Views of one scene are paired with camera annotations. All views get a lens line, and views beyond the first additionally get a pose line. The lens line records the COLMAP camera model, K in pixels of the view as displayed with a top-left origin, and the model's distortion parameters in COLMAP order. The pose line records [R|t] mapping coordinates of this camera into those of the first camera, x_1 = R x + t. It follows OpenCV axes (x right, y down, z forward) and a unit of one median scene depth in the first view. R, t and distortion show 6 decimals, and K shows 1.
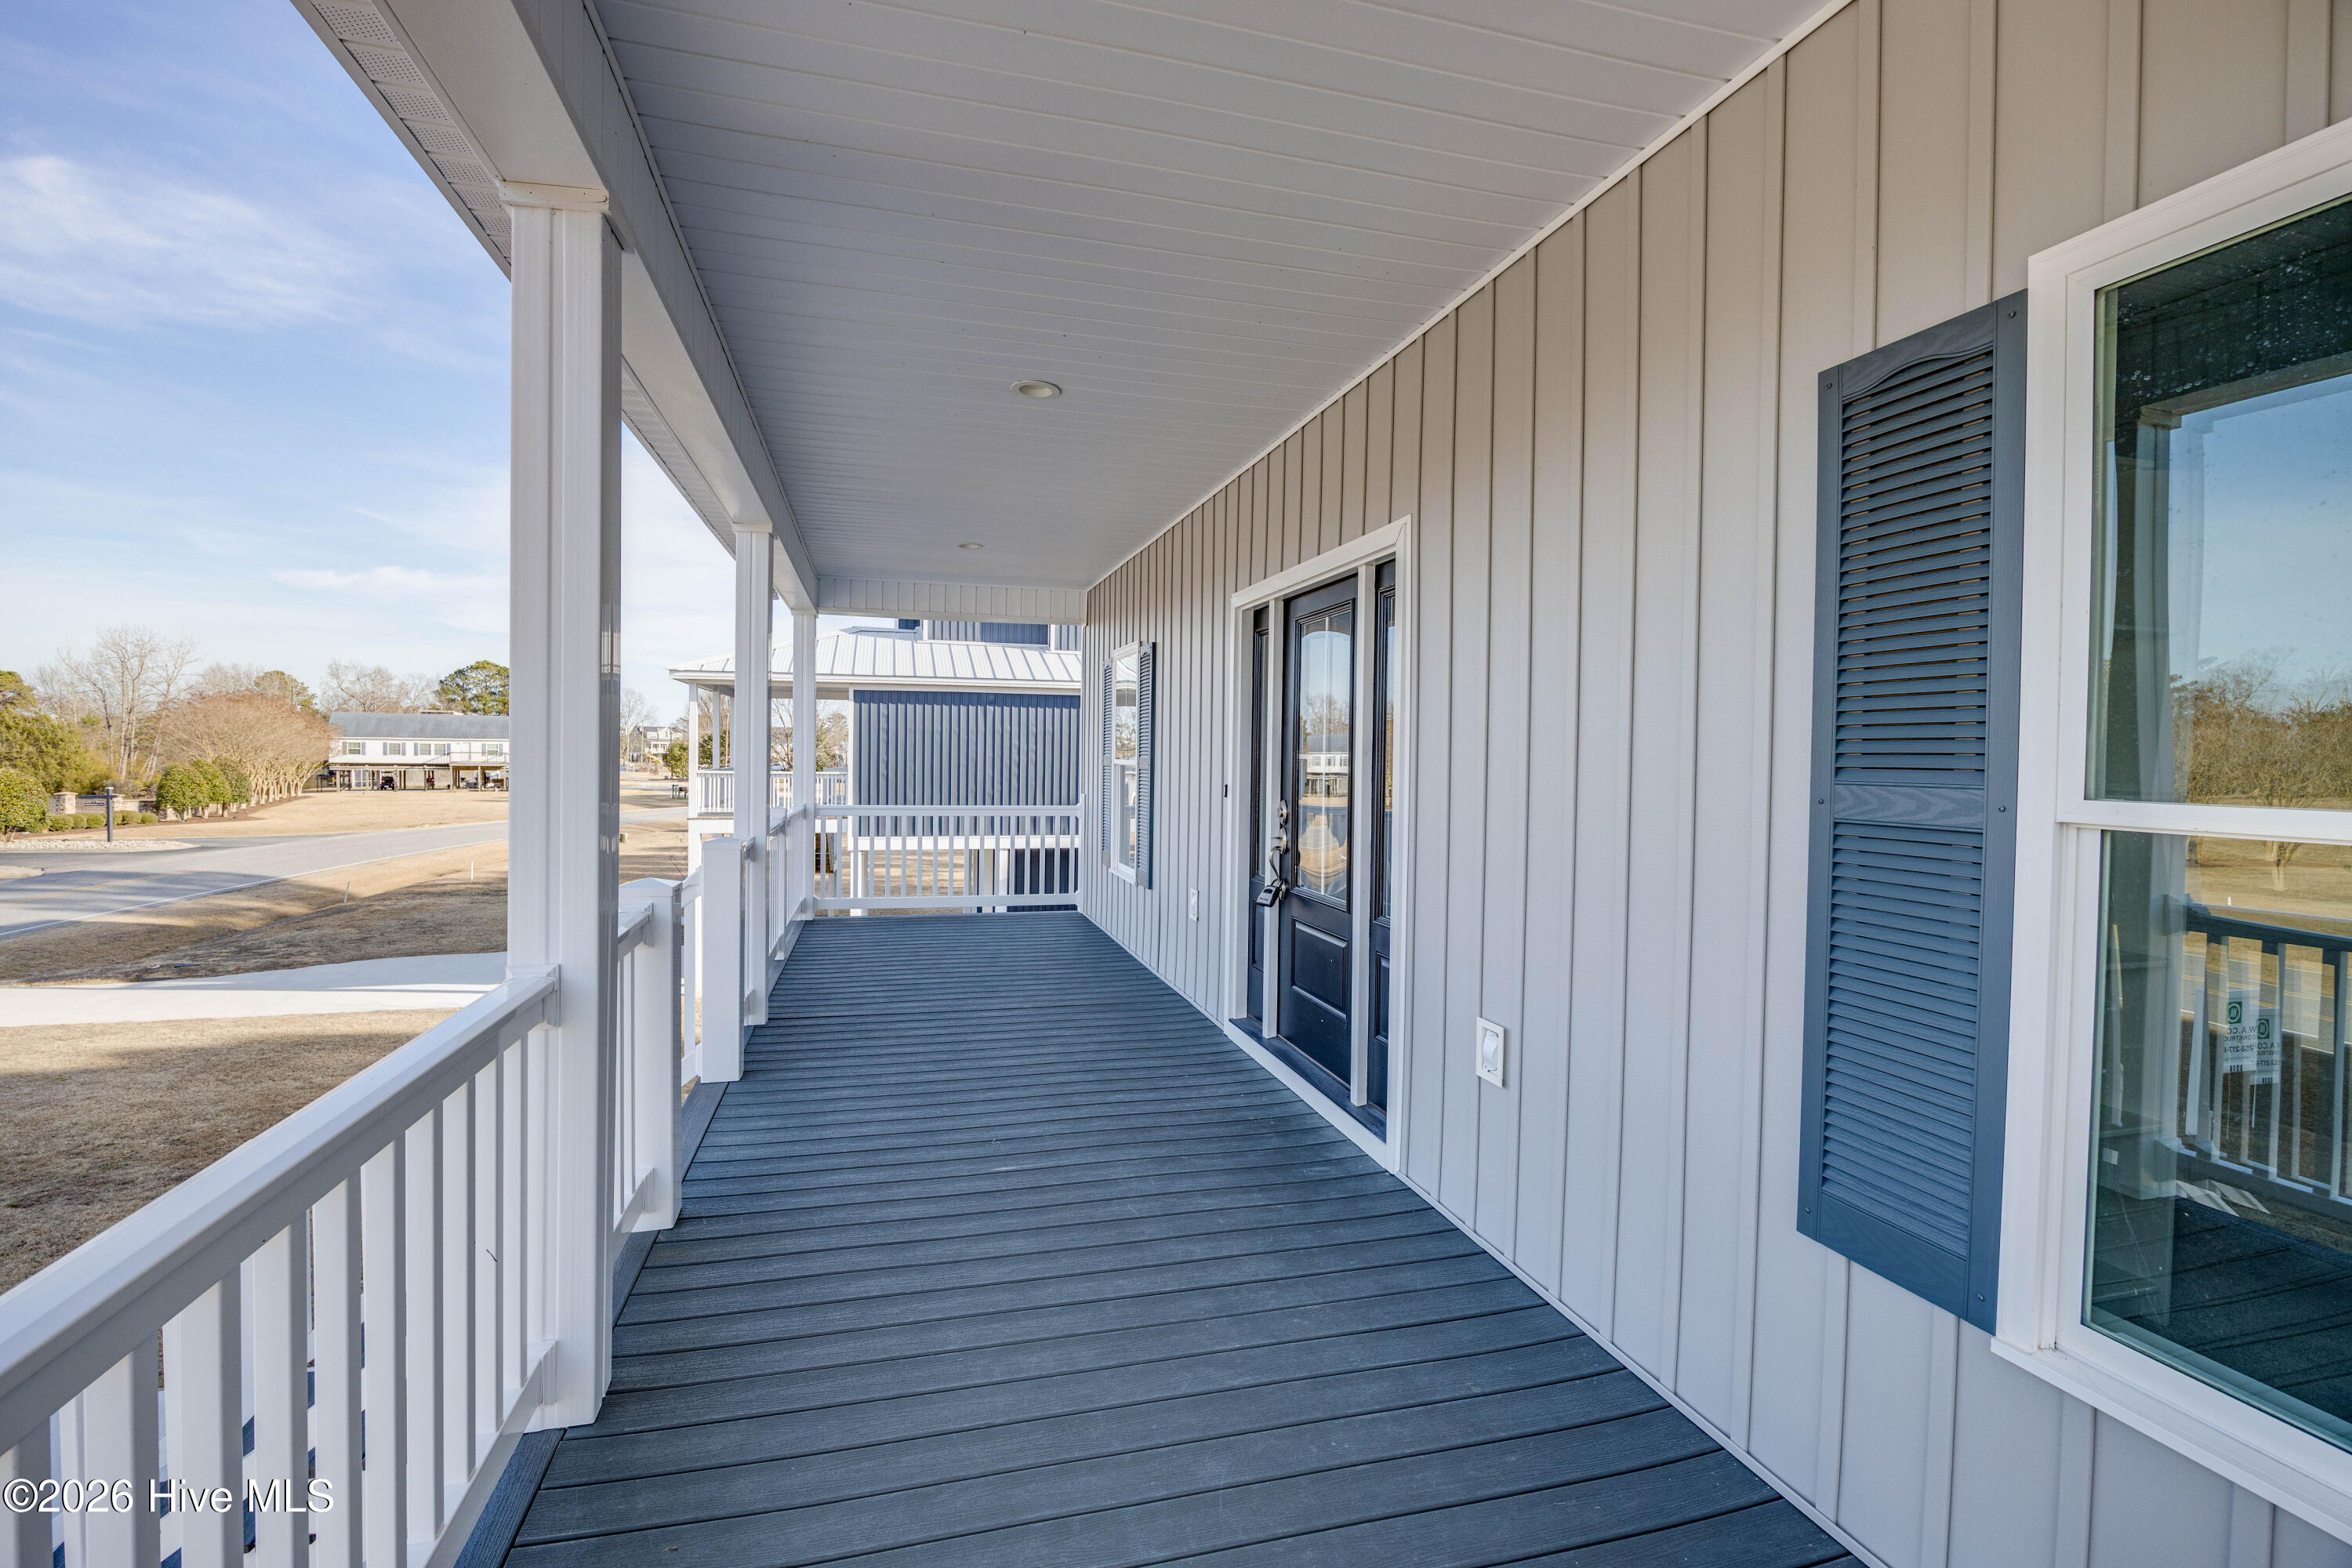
lens RADIAL K [[1075.5, 0, 1176.0], [0, 1075.5, 784.0], [0, 0, 1]] dist [0.001442, 0.000136]
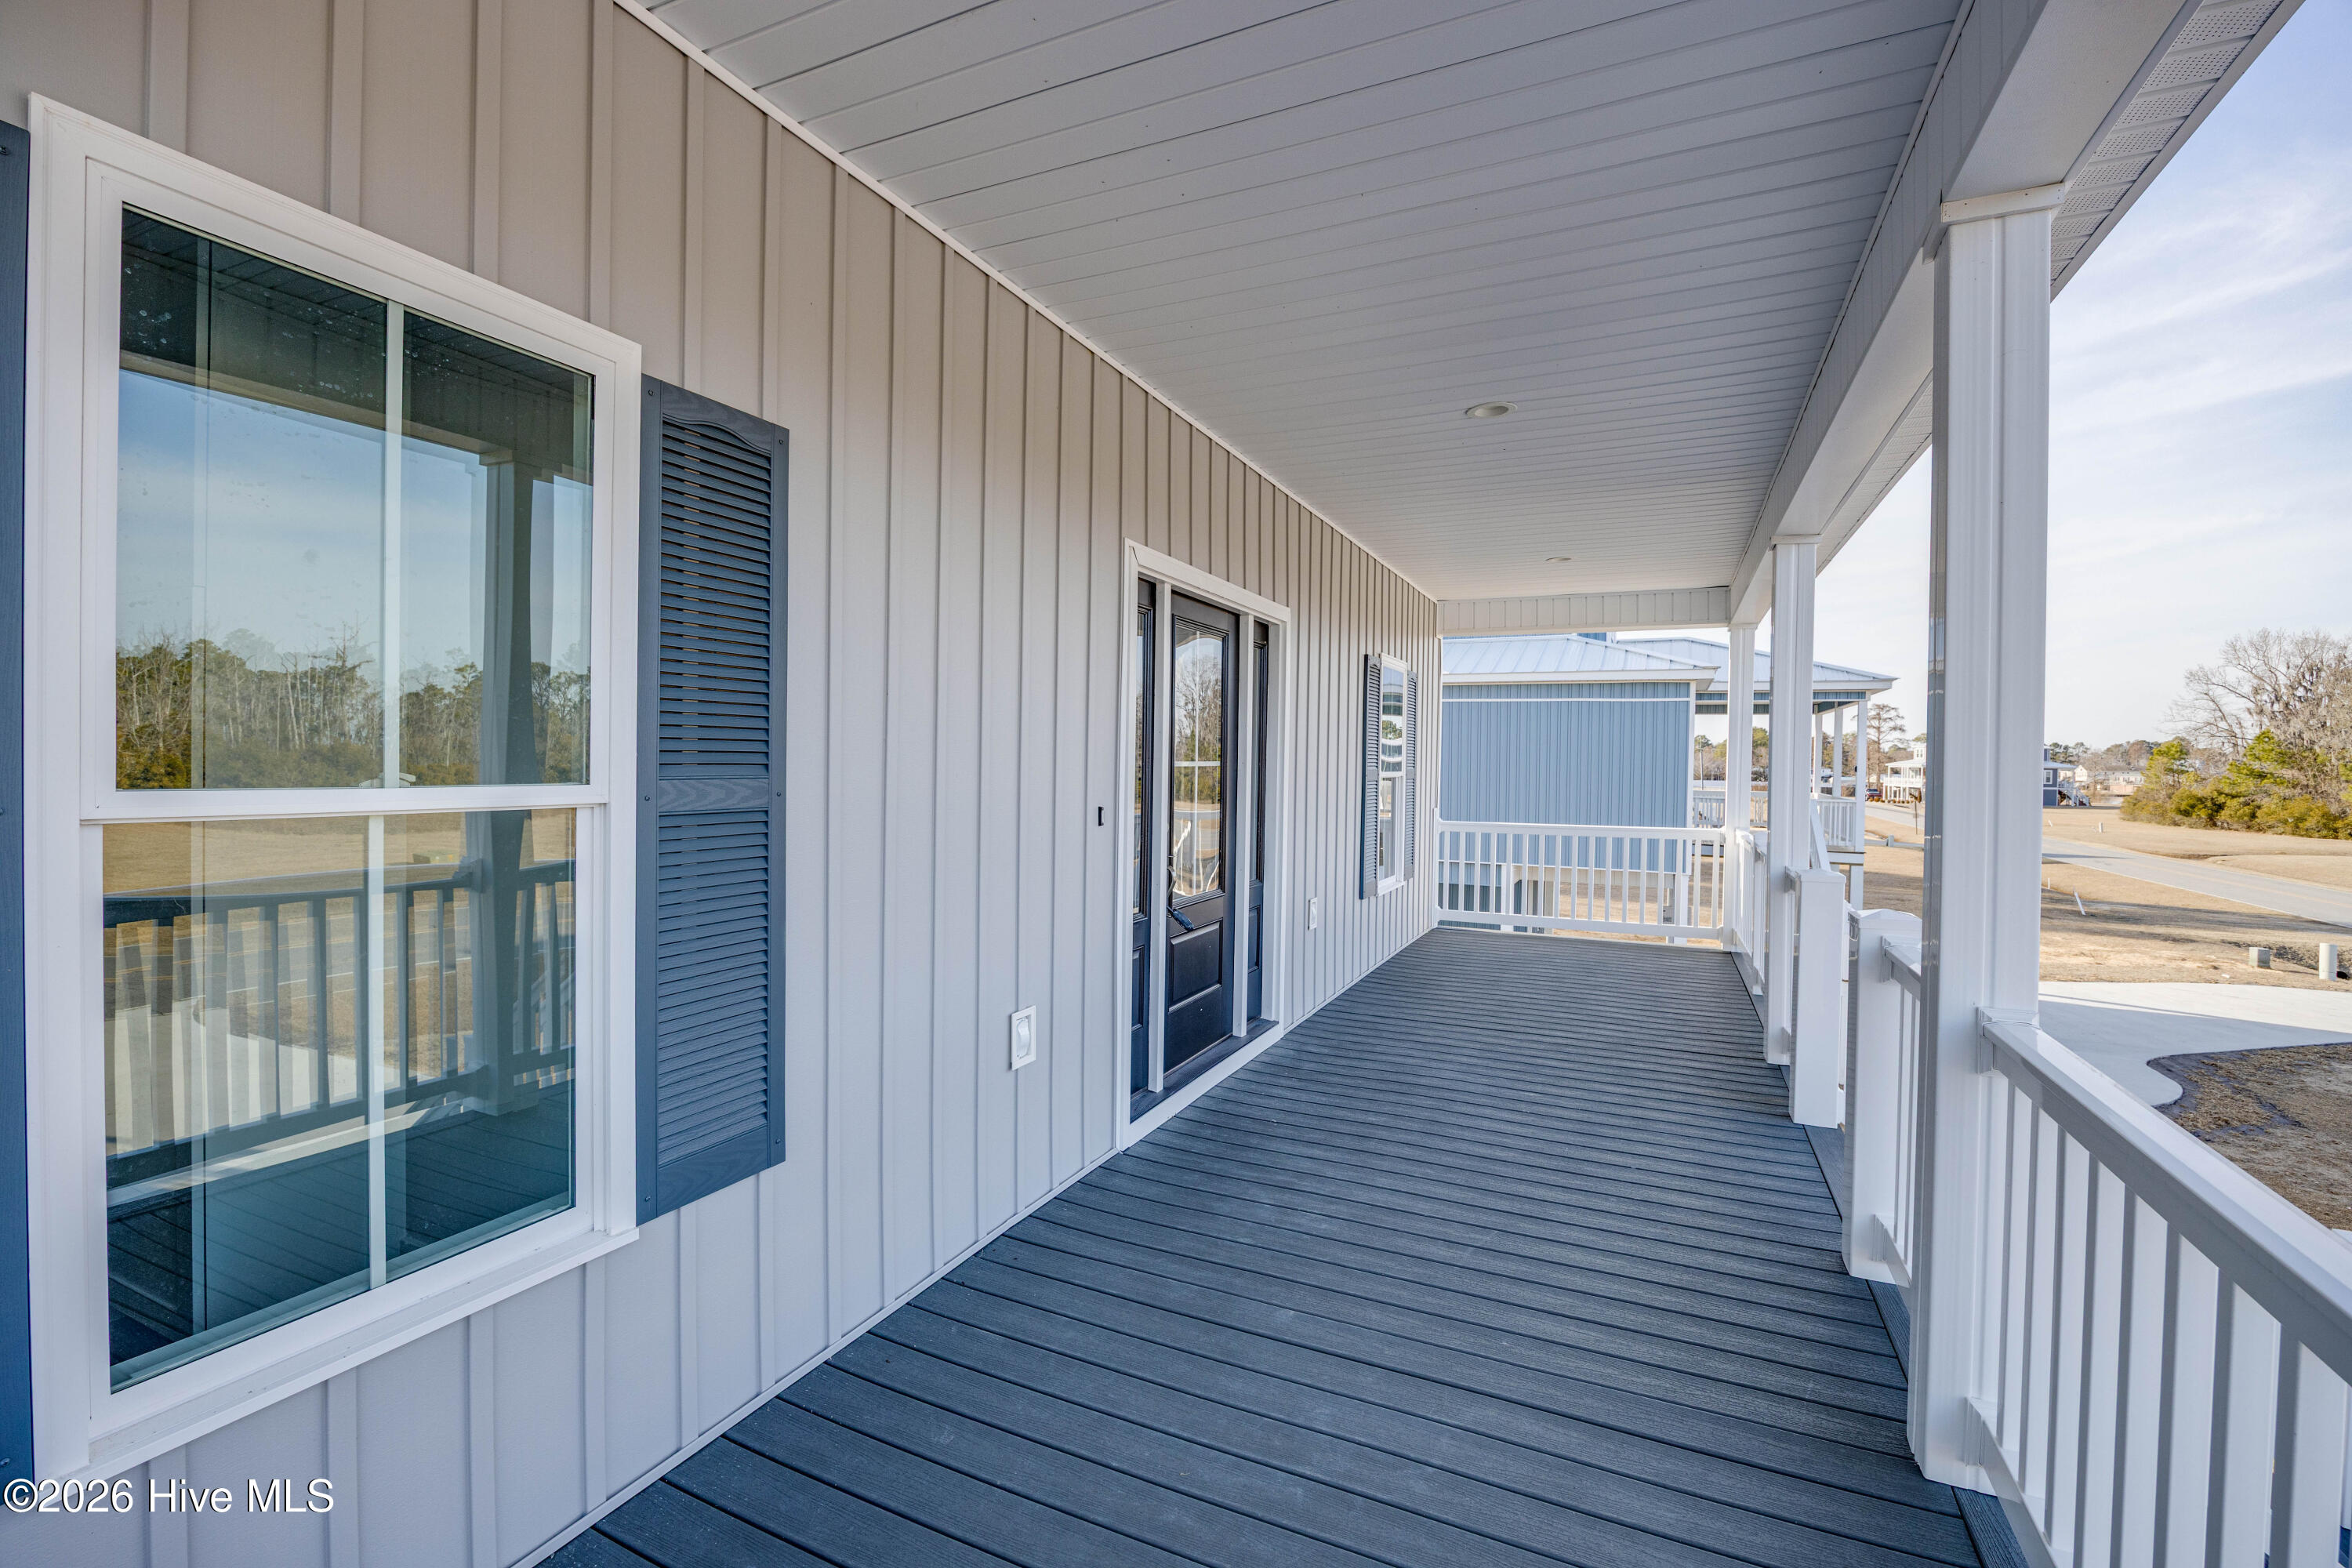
lens RADIAL K [[1094.2, 0, 1076.3], [0, 1094.2, 771.8], [0, 0, 1]] dist [-0.016396, -0.000099]
pose [[-0.728212, -0.033008, 0.684556, -0.481161], [-0.005966, 0.999107, 0.041828, -0.063367], [-0.685326, 0.026376, -0.727759, 1.728221]]
